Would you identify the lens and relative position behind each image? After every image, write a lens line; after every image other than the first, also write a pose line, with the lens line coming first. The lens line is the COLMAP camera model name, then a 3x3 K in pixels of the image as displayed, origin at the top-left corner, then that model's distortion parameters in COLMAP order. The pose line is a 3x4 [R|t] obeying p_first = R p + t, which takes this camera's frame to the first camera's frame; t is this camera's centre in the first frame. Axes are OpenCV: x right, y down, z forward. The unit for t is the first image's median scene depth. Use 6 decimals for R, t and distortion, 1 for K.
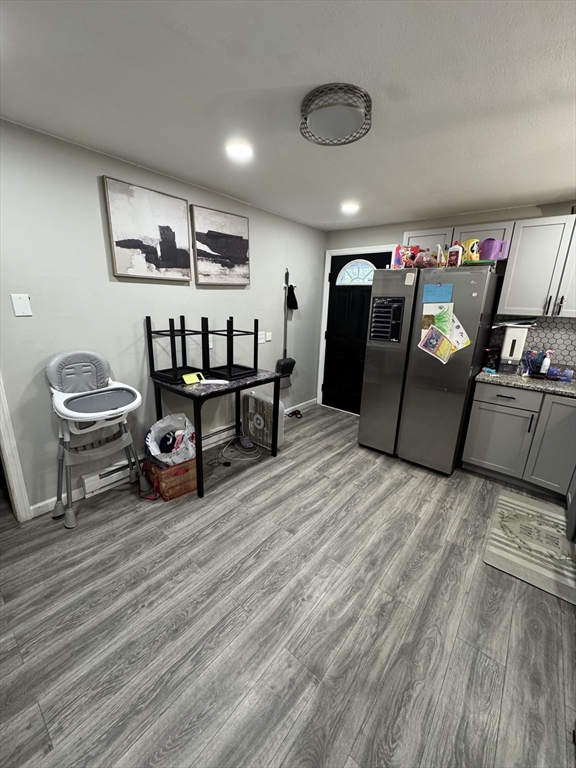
lens RADIAL K [[307.9, 0, 288.7], [0, 307.9, 382.8], [0, 0, 1]] dist [-0.007938, 0.001512]
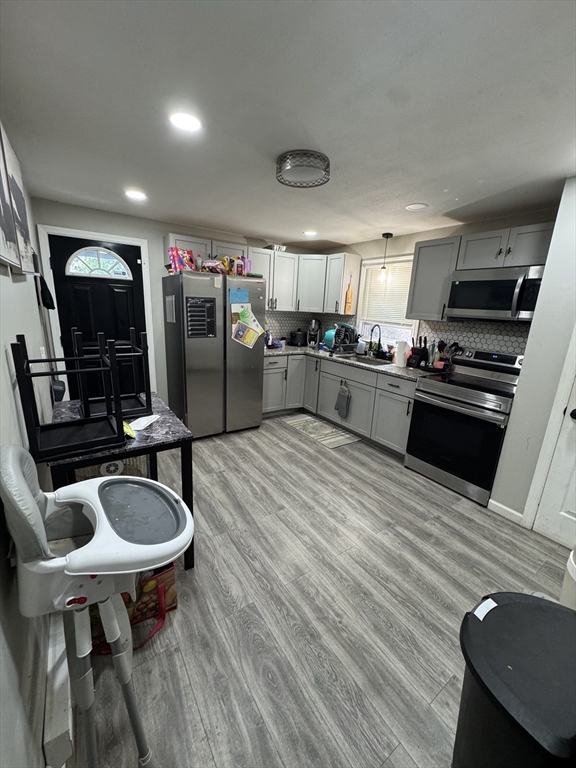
lens RADIAL K [[307.9, 0, 288.2], [0, 307.9, 381.0], [0, 0, 1]] dist [-0.007938, 0.001512]
pose [[0.274244, -0.250701, 0.928407, -0.898590], [0.210105, 0.957718, 0.196553, -0.186748], [-0.938427, 0.141160, 0.315322, 0.523367]]
